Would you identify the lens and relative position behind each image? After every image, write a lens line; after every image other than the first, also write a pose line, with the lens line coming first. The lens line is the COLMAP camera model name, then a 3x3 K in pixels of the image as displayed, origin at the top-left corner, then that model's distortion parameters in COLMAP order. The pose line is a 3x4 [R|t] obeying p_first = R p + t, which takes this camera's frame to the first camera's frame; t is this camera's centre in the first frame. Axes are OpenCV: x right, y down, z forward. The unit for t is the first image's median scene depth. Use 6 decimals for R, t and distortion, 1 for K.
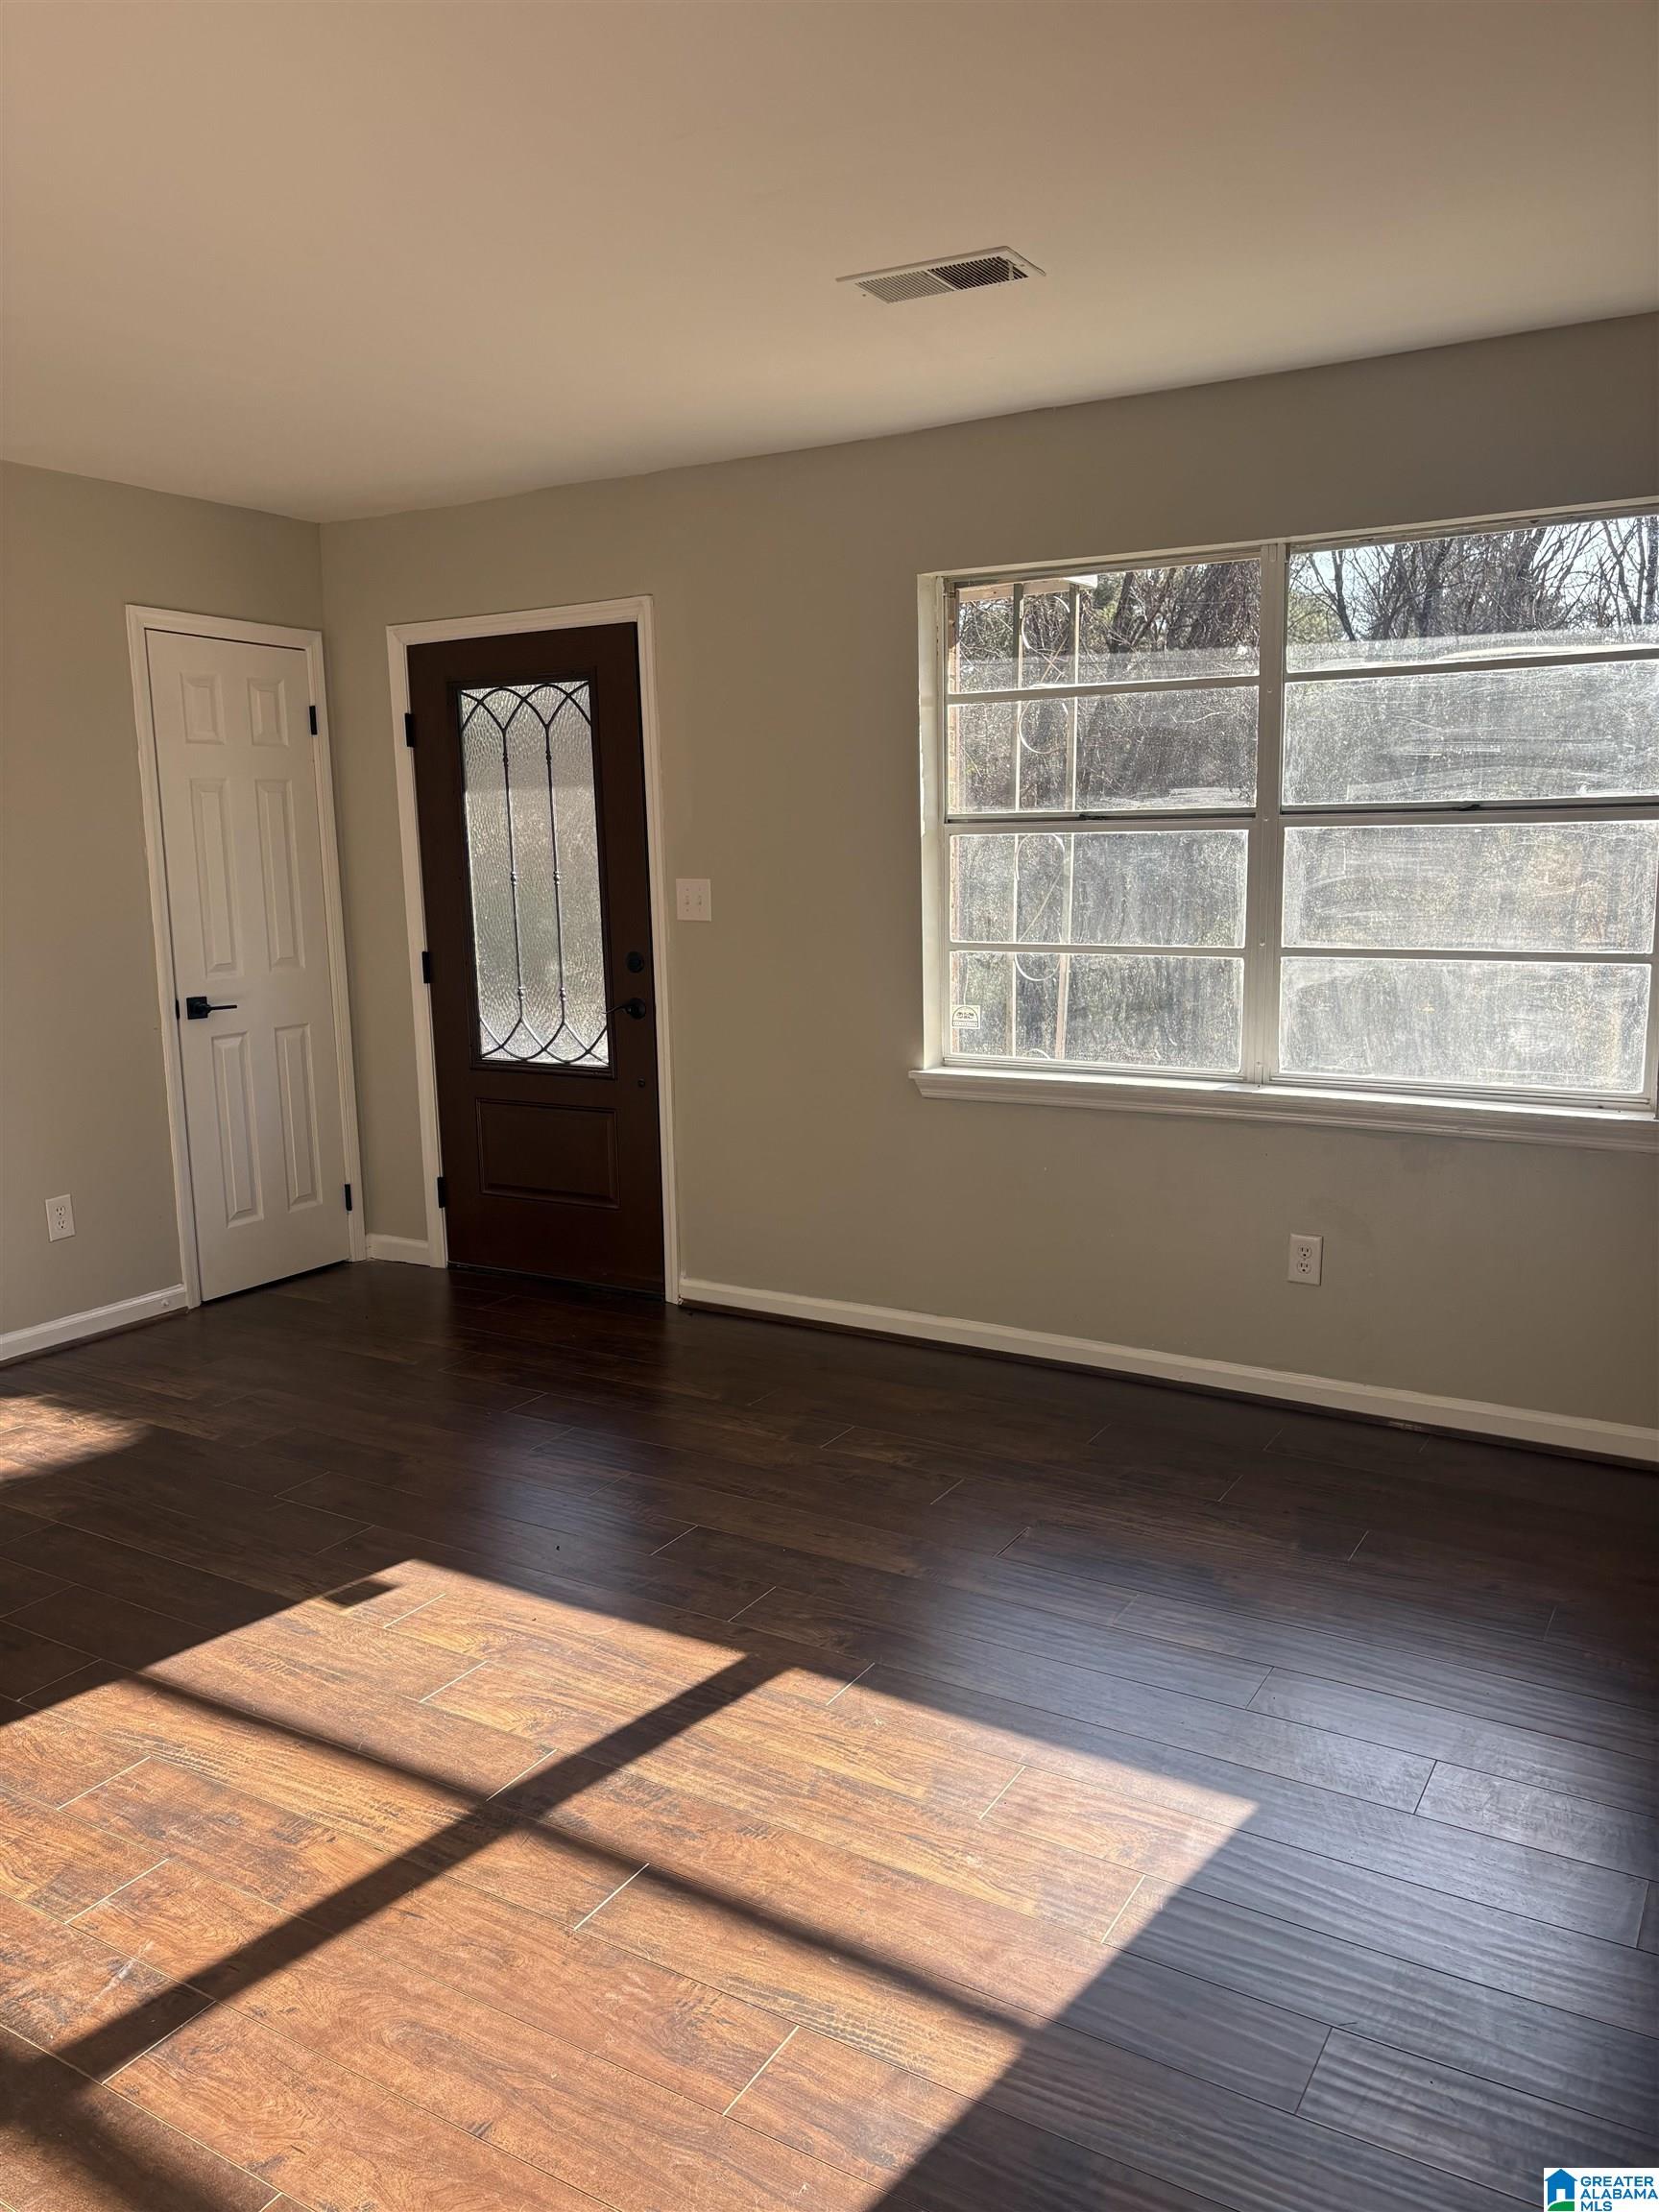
lens RADIAL K [[1674.3, 0, 830.8], [0, 1674.3, 1083.9], [0, 0, 1]] dist [0.060829, 0.000793]
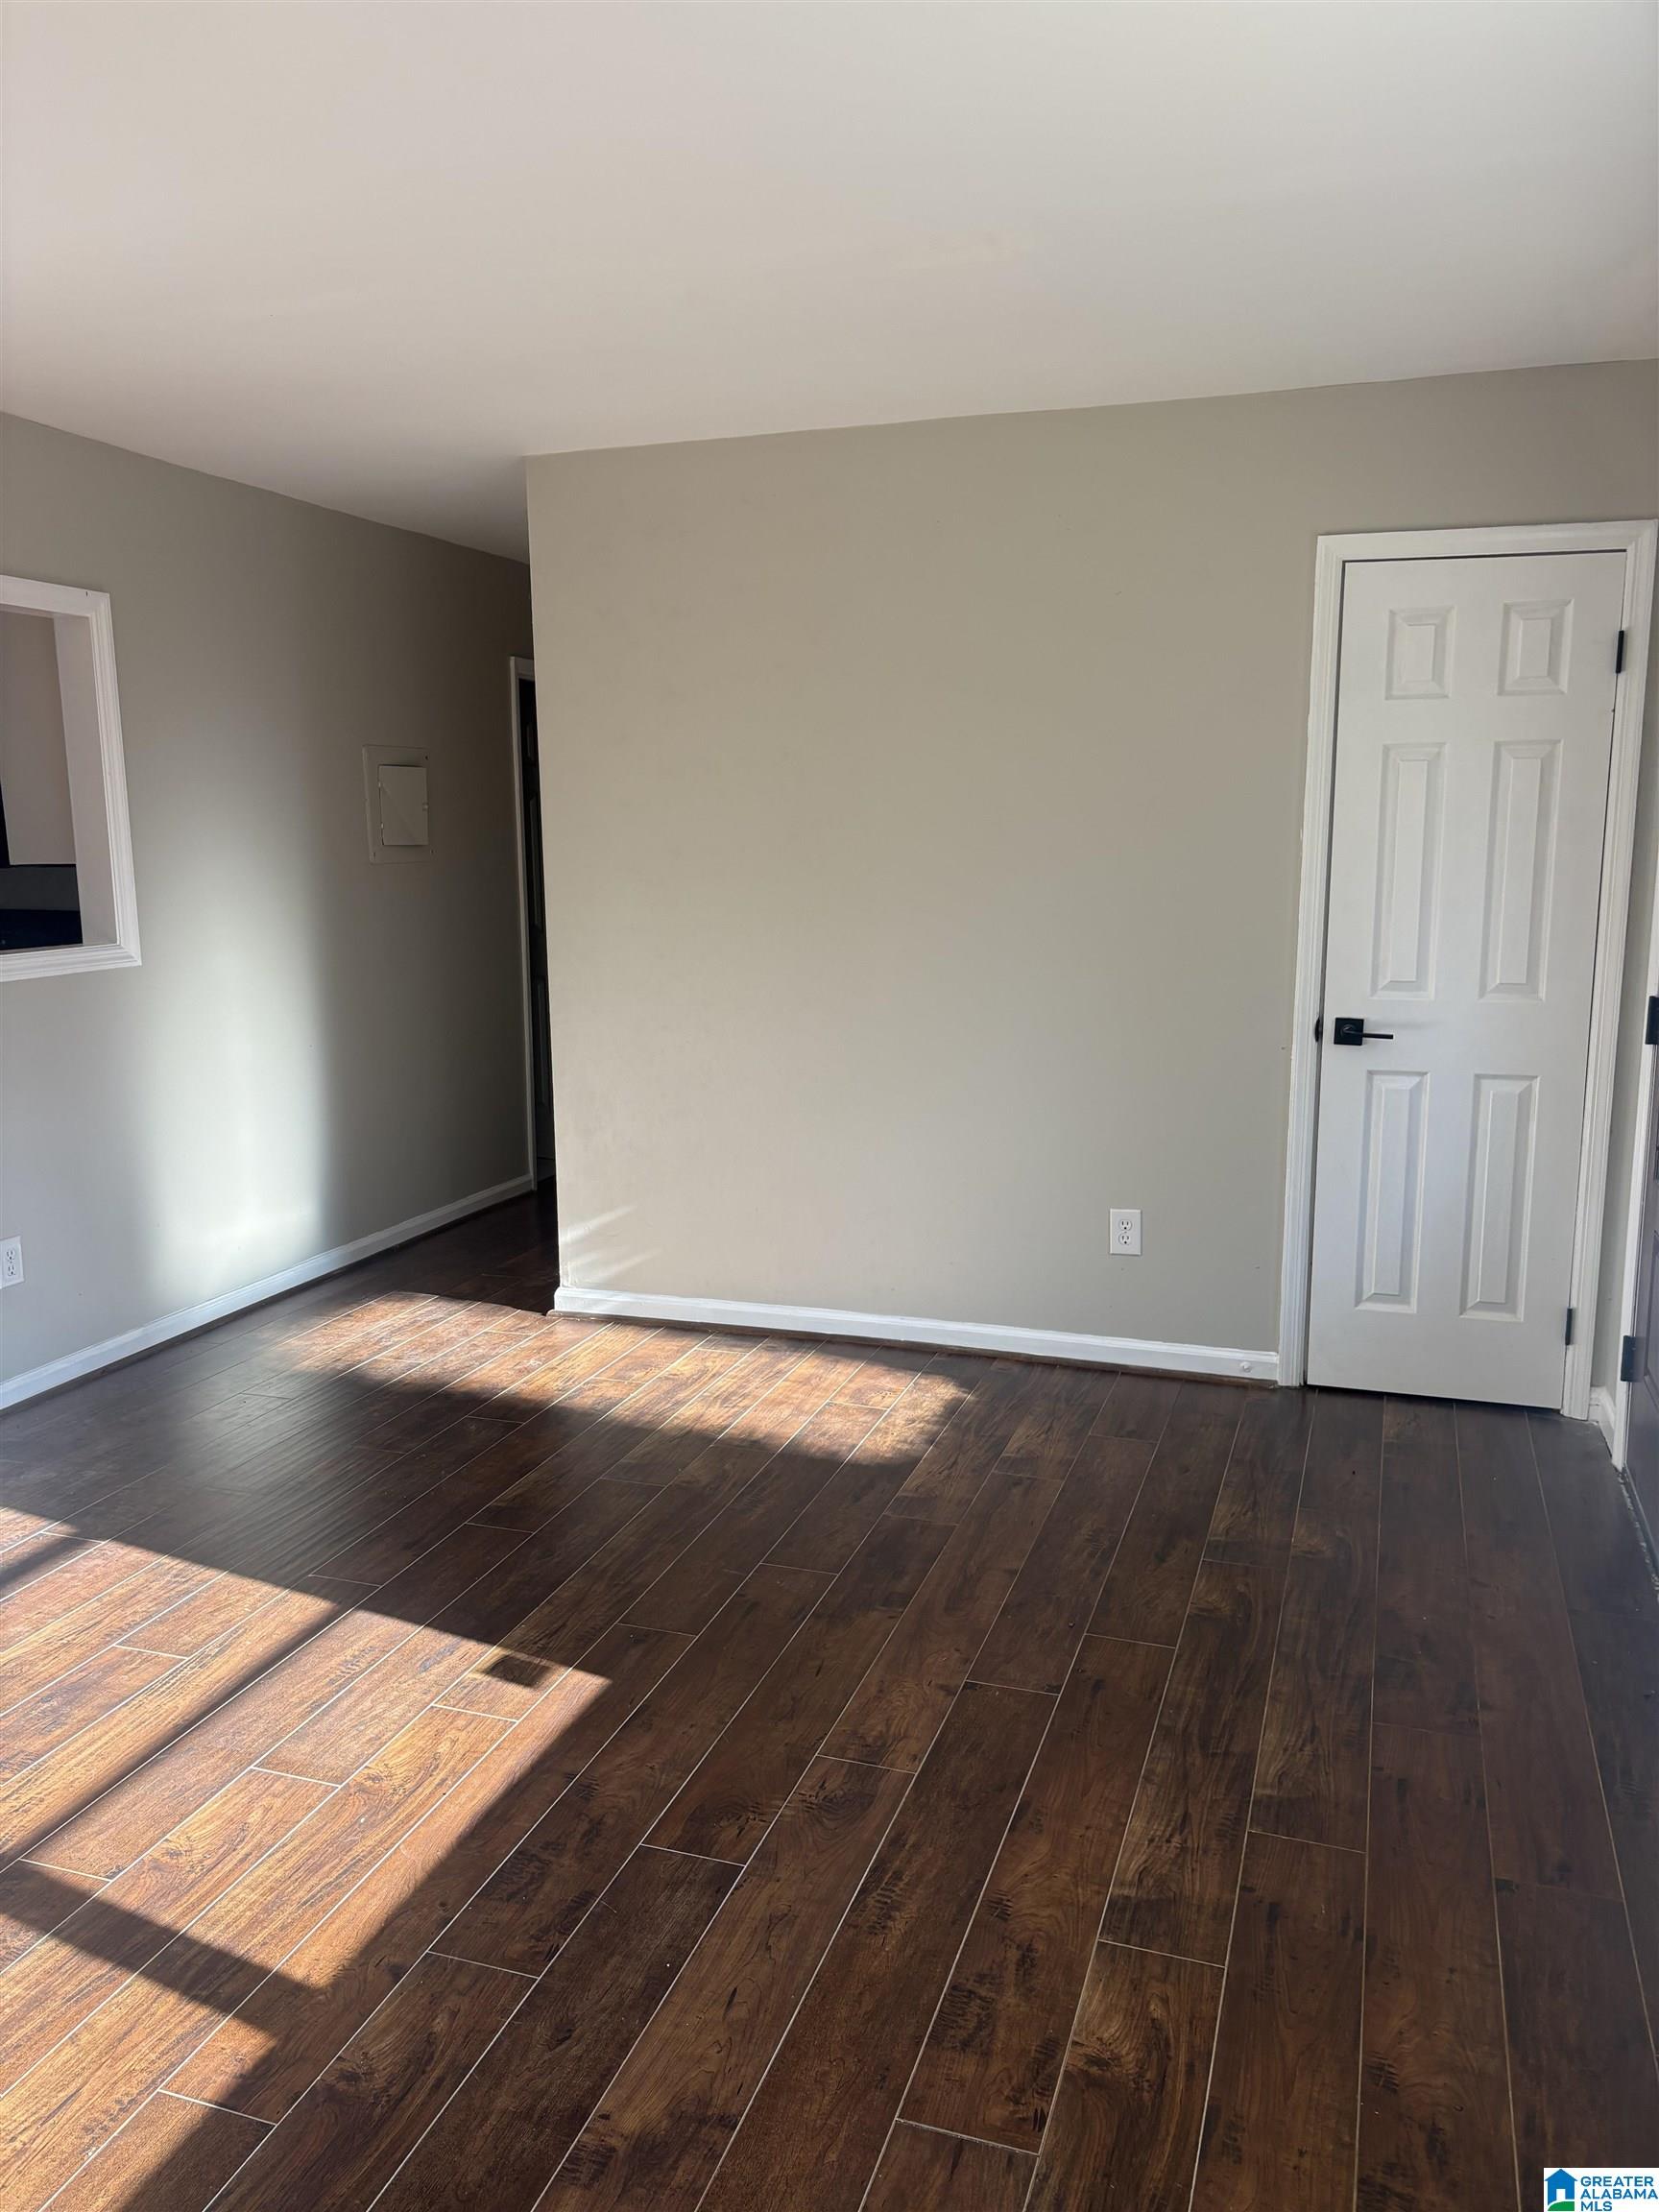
lens RADIAL K [[1687.4, 0, 815.5], [0, 1687.4, 1103.6], [0, 0, 1]] dist [0.075961, -0.101972]
pose [[0.210187, 0.177147, -0.961478, 0.426284], [-0.146601, 0.978039, 0.148150, -0.112597], [0.966607, 0.109815, 0.231541, 0.680837]]
